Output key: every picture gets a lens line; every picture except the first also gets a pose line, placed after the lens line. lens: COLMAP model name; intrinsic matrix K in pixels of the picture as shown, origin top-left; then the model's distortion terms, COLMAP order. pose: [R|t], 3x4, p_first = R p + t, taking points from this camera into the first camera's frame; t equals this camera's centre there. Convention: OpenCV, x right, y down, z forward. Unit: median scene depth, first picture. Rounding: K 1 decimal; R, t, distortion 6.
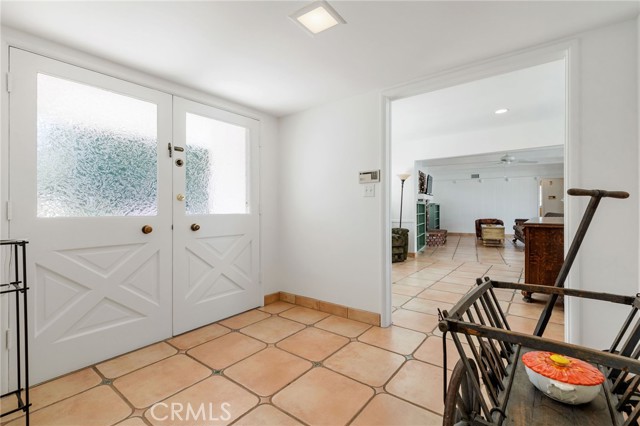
lens RADIAL K [[286.3, 0, 320.5], [0, 286.3, 212.6], [0, 0, 1]] dist [-0.002316, -0.000221]
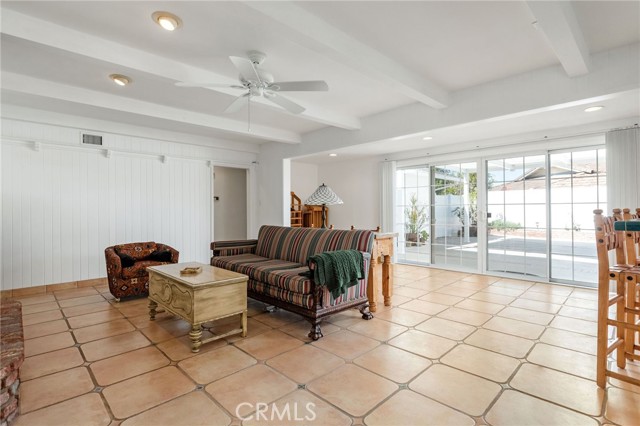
lens RADIAL K [[315.1, 0, 321.7], [0, 315.1, 209.4], [0, 0, 1]] dist [-0.012928, -0.000392]
pose [[0.300505, 0.011821, 0.953707, 0.275203], [0.012212, 0.999794, -0.016240, -0.020132], [-0.953702, 0.016527, 0.300299, 0.718220]]
